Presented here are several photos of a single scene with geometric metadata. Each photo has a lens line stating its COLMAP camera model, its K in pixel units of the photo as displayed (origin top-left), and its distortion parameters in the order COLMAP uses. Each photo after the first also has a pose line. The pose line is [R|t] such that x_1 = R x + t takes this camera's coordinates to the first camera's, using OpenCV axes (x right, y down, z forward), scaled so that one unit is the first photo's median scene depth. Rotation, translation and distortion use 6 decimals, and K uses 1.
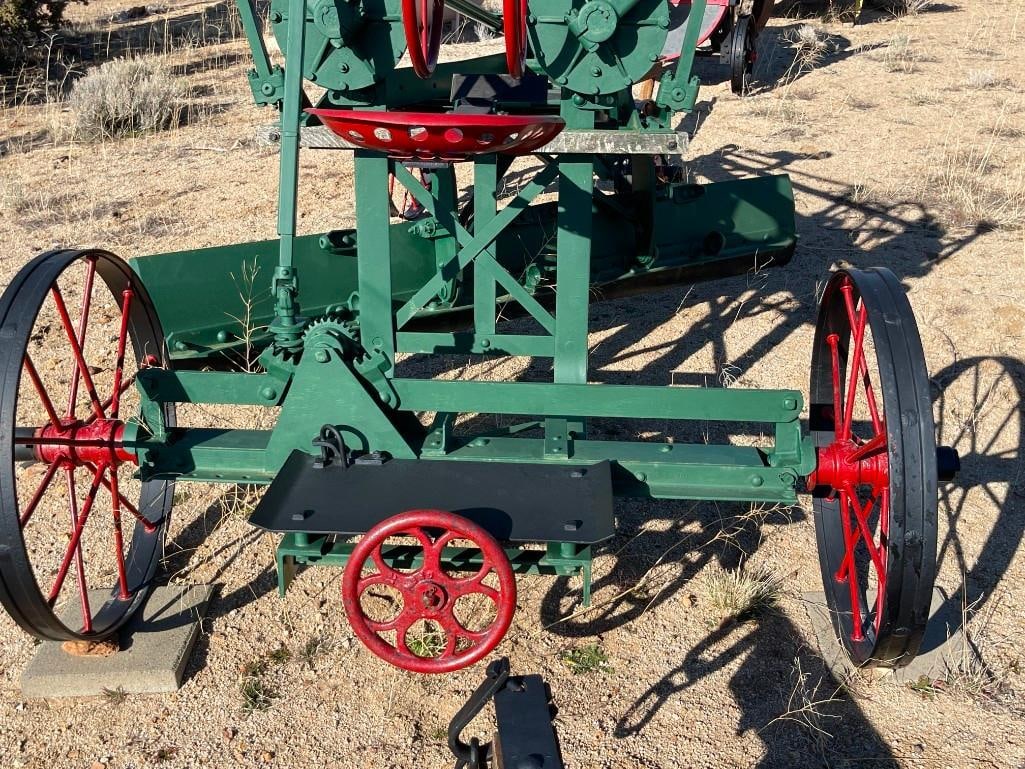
lens RADIAL K [[1107.2, 0, 520.6], [0, 1107.2, 392.6], [0, 0, 1]] dist [0.019368, 0.008927]
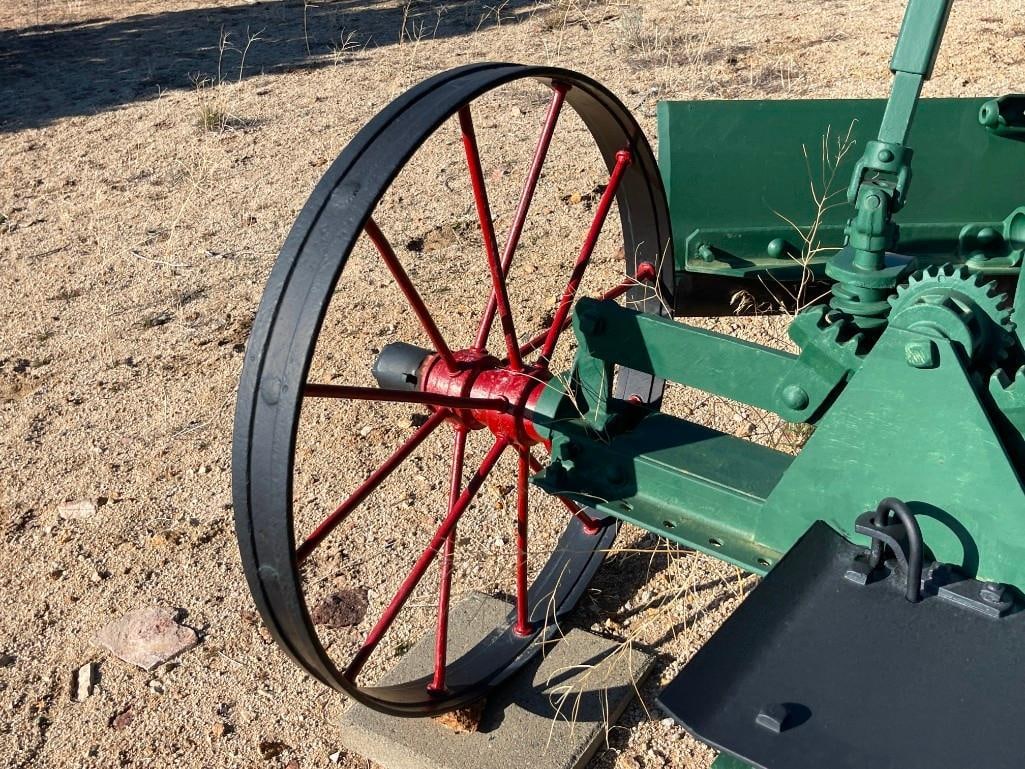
lens RADIAL K [[1107.2, 0, 520.6], [0, 1107.2, 392.6], [0, 0, 1]] dist [0.019368, 0.008927]
pose [[0.840137, 0.242454, -0.485166, -0.080017], [-0.188656, 0.969298, 0.157705, -0.049875], [0.508506, -0.040964, 0.860083, 0.454645]]
